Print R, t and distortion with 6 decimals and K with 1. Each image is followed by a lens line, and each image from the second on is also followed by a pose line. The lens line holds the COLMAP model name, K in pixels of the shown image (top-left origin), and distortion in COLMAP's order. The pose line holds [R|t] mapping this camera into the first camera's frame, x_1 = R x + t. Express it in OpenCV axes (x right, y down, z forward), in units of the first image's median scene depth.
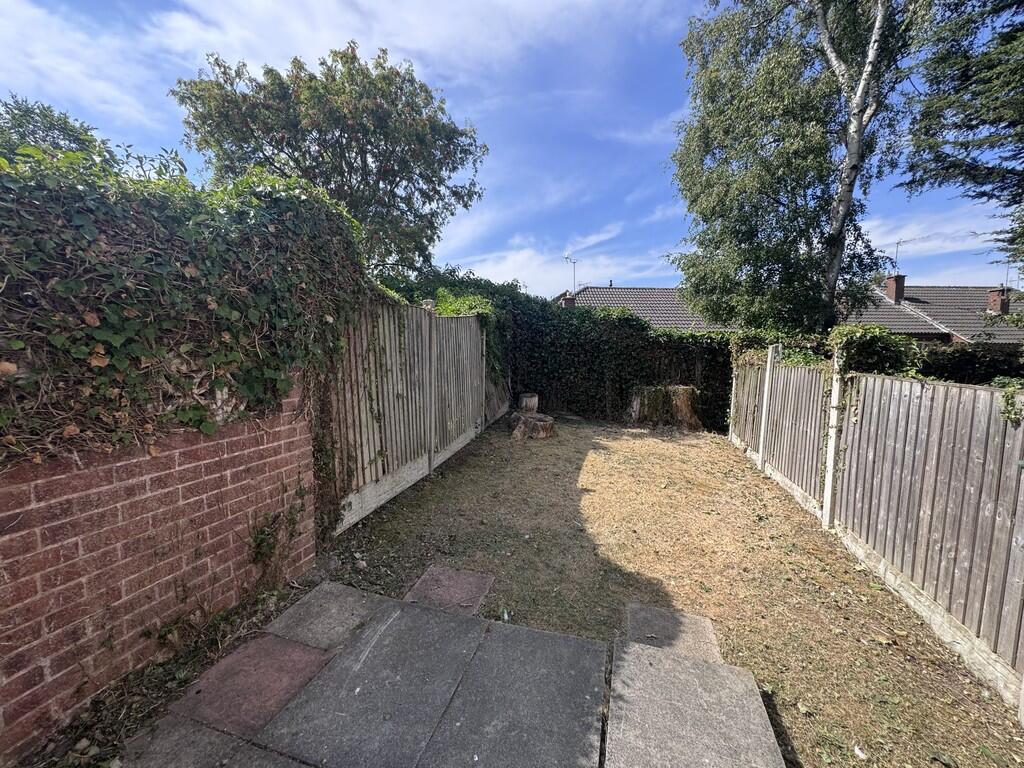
lens RADIAL K [[409.8, 0, 511.8], [0, 409.8, 381.0], [0, 0, 1]] dist [-0.000168, 0.000241]
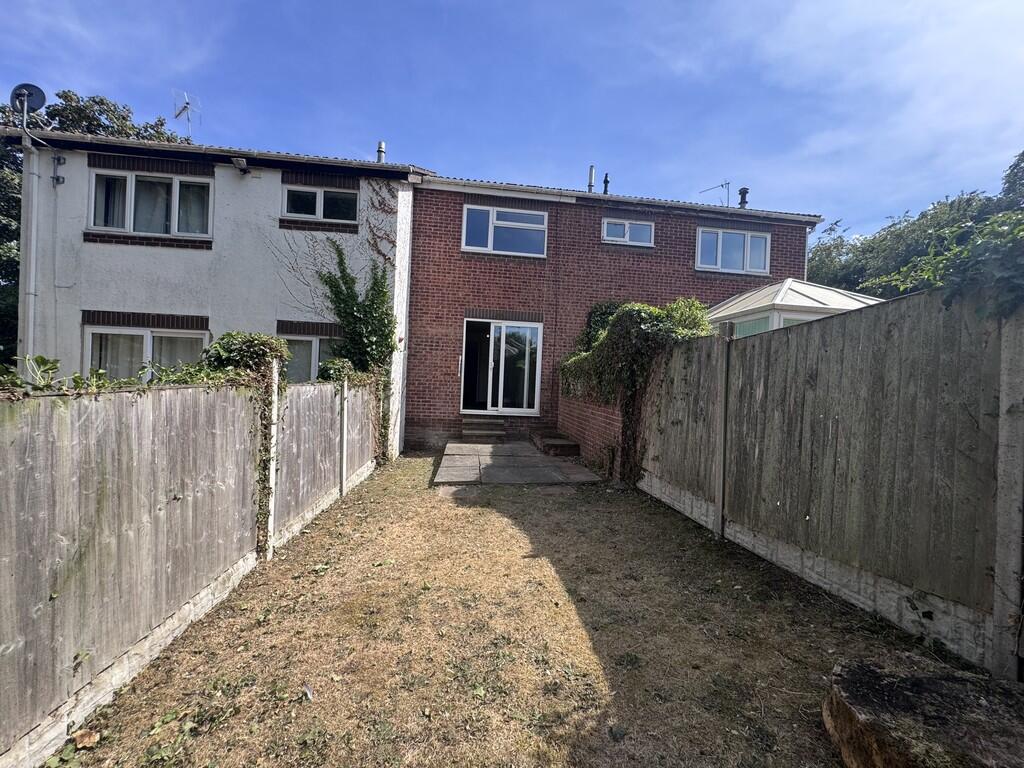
lens RADIAL K [[409.8, 0, 511.8], [0, 409.8, 381.0], [0, 0, 1]] dist [-0.000168, 0.000241]
pose [[-0.922799, -0.036013, -0.383595, 0.506070], [-0.071326, 0.994381, 0.078230, -0.111421], [0.378622, 0.099551, -0.920182, 1.601541]]
